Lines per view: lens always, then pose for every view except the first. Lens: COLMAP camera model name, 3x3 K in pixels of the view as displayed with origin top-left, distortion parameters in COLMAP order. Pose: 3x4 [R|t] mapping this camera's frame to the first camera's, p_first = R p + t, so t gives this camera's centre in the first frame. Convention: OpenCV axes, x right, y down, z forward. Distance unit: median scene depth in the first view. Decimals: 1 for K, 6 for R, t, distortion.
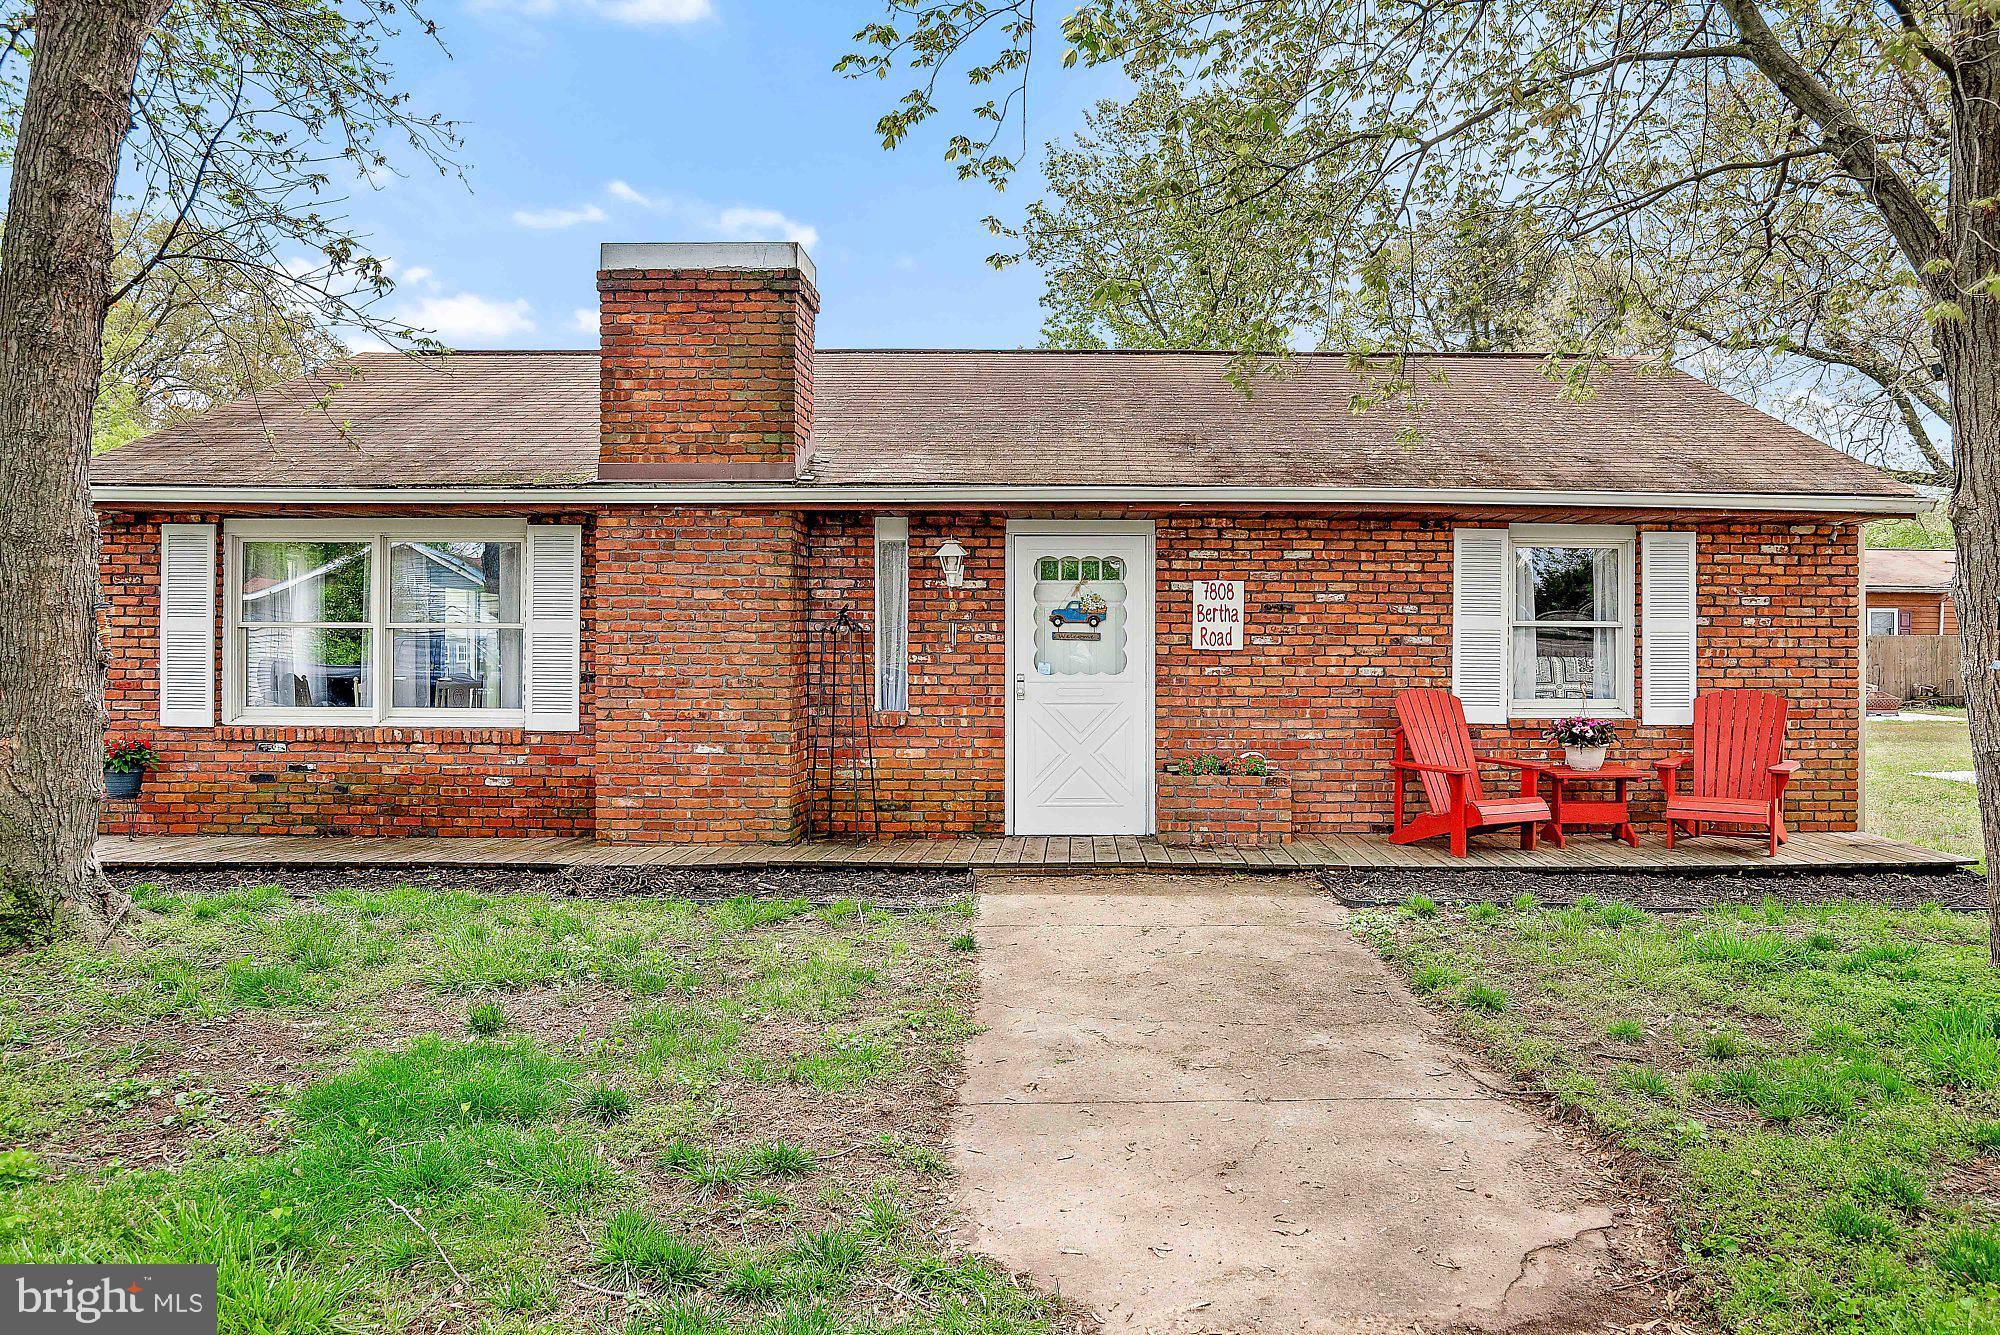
lens RADIAL K [[1296.9, 0, 998.5], [0, 1296.9, 655.5], [0, 0, 1]] dist [-0.055774, 0.001086]
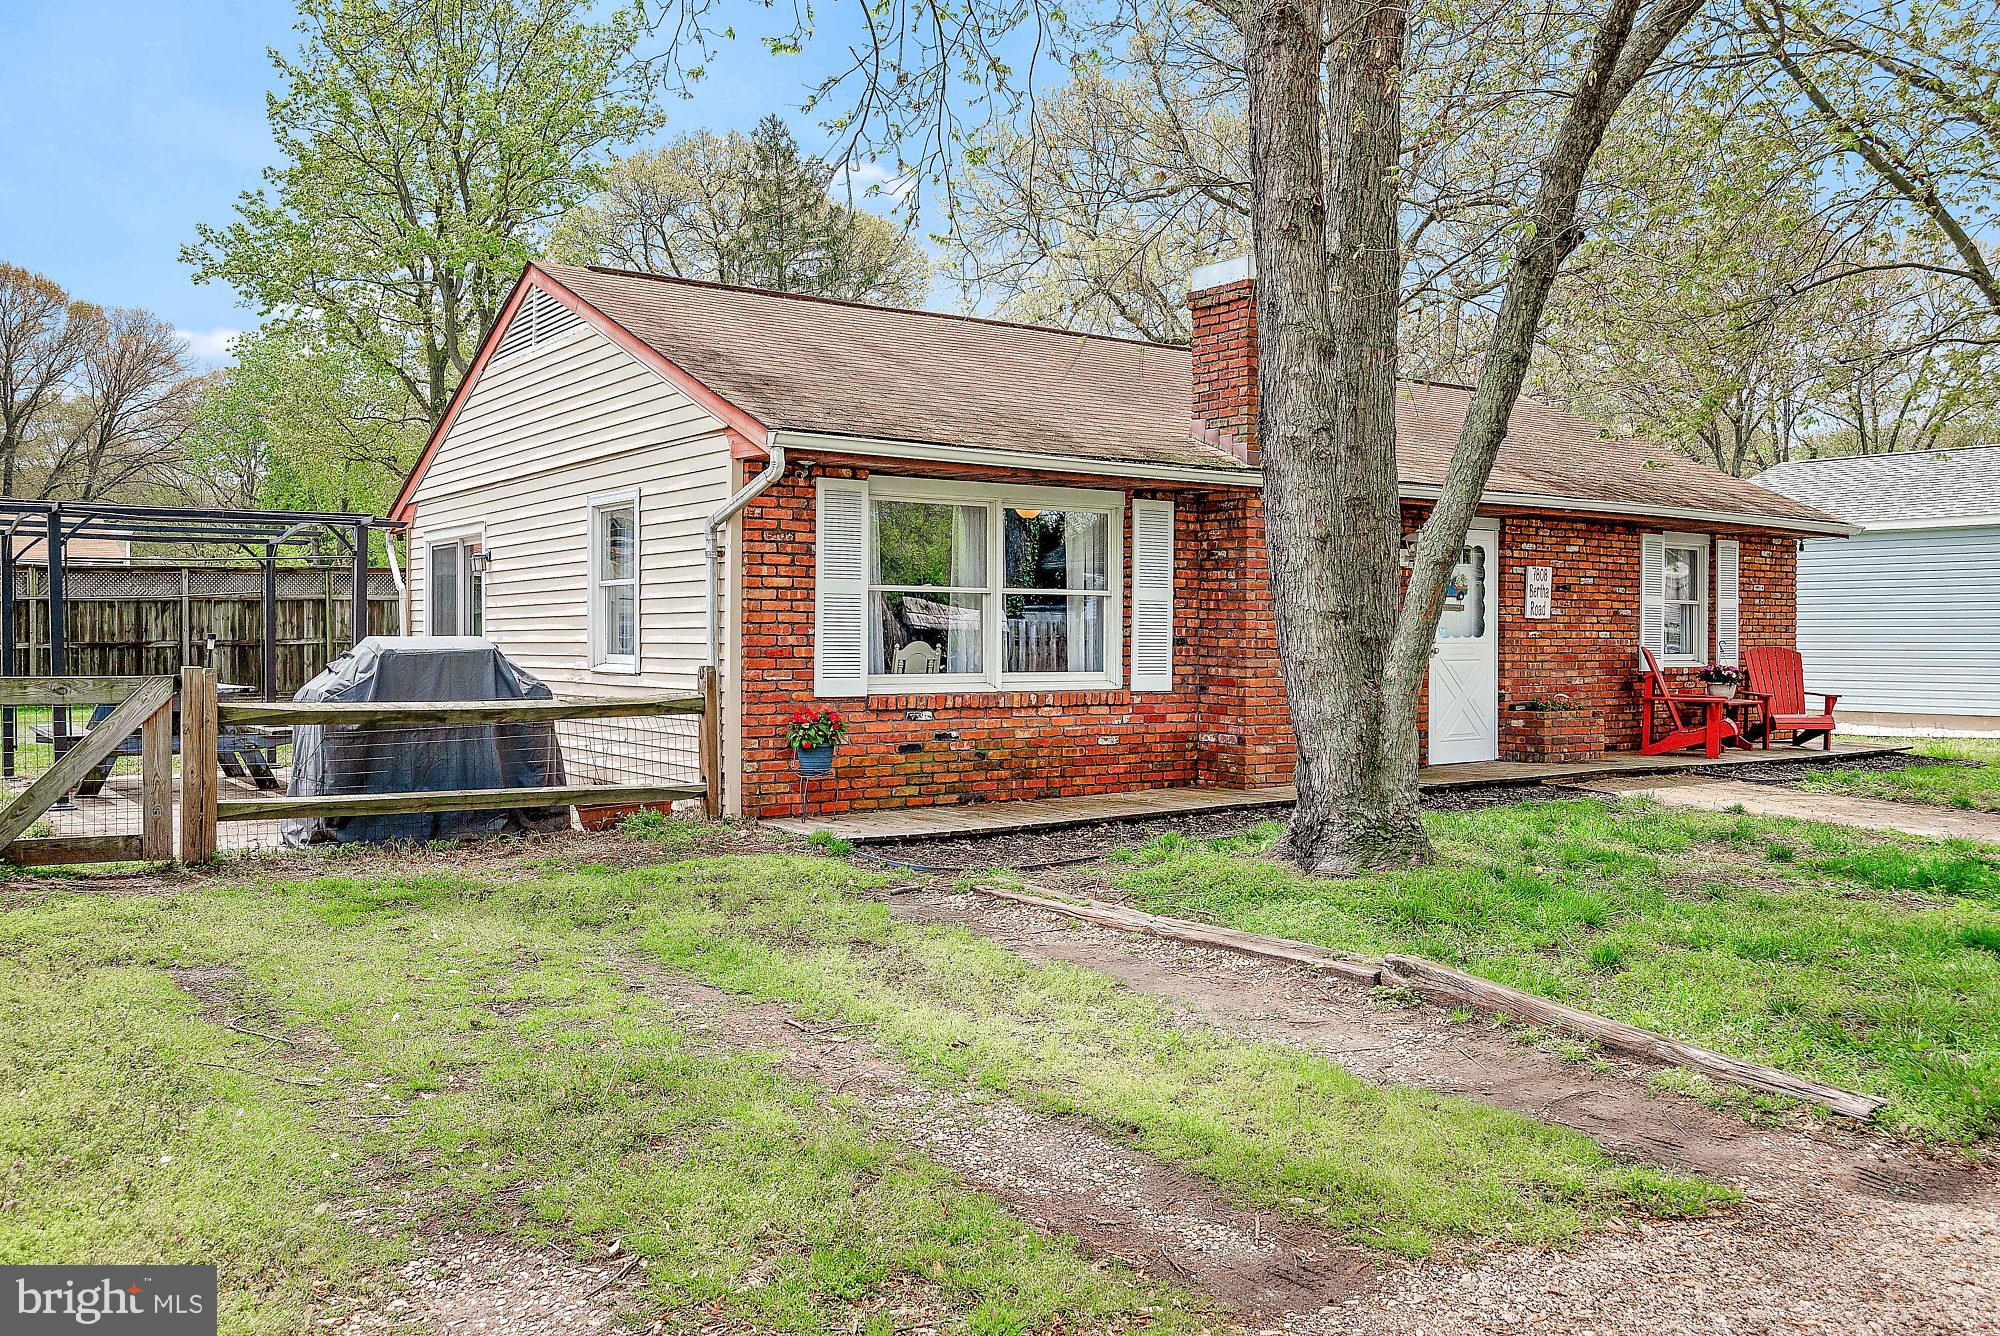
lens RADIAL K [[1603.2, 0, 1001.4], [0, 1603.2, 663.9], [0, 0, 1]] dist [-0.026927, 0.017609]
pose [[0.818033, -0.012600, 0.575033, -1.219842], [-0.000777, 0.999735, 0.023012, 0.004787], [-0.575170, -0.019271, 0.817807, -0.028641]]
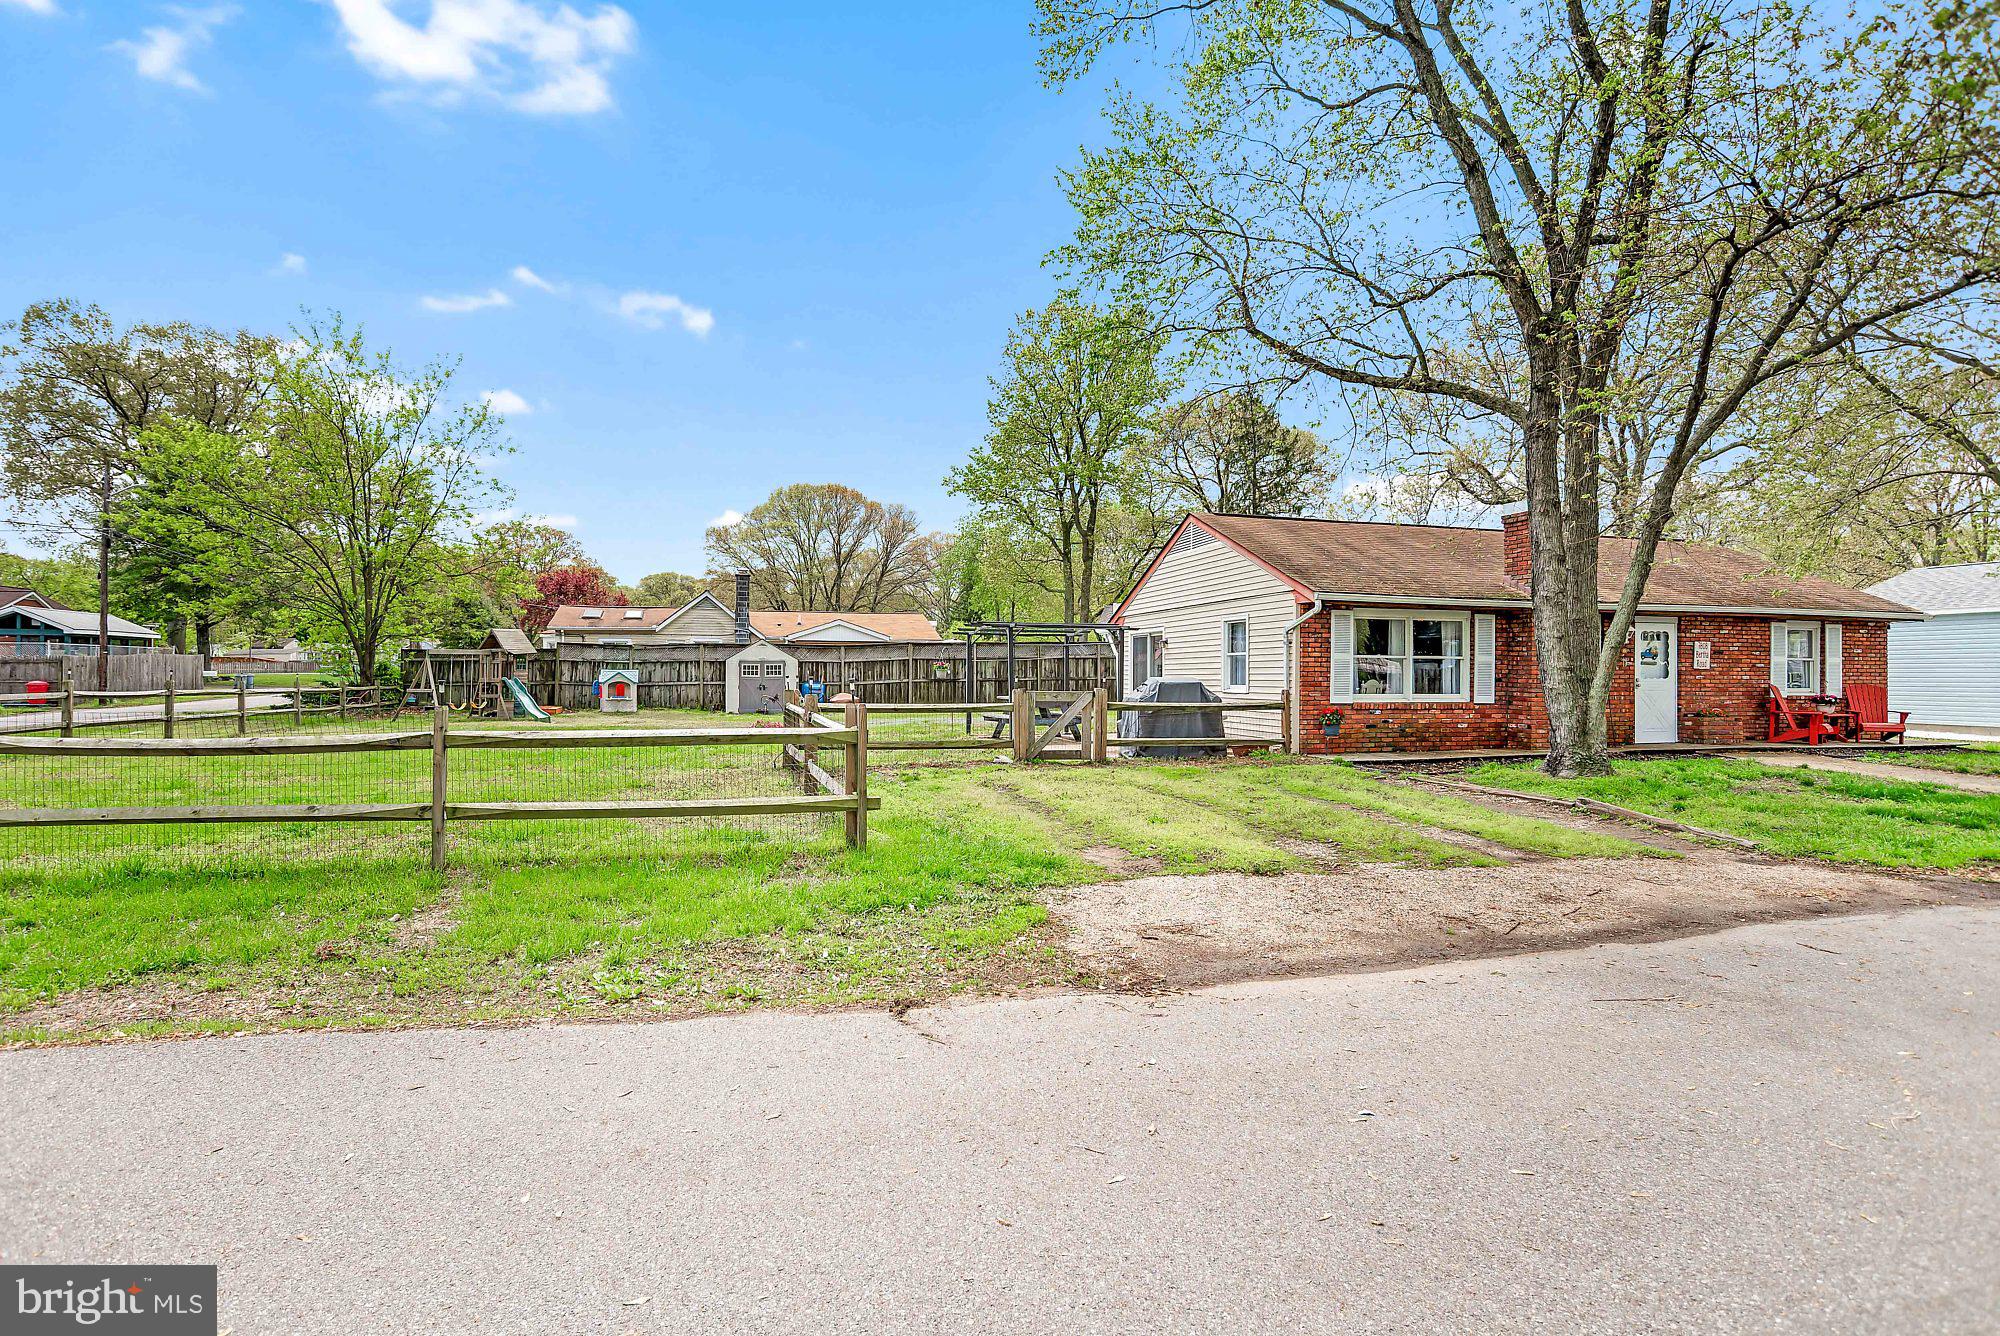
lens RADIAL K [[1049.7, 0, 986.5], [0, 1049.7, 672.2], [0, 0, 1]] dist [-0.069487, 0.025922]
pose [[0.967137, 0.001056, 0.254254, -1.685433], [-0.001570, 0.999997, 0.001821, 0.000413], [-0.254251, -0.002160, 0.967136, -0.576134]]
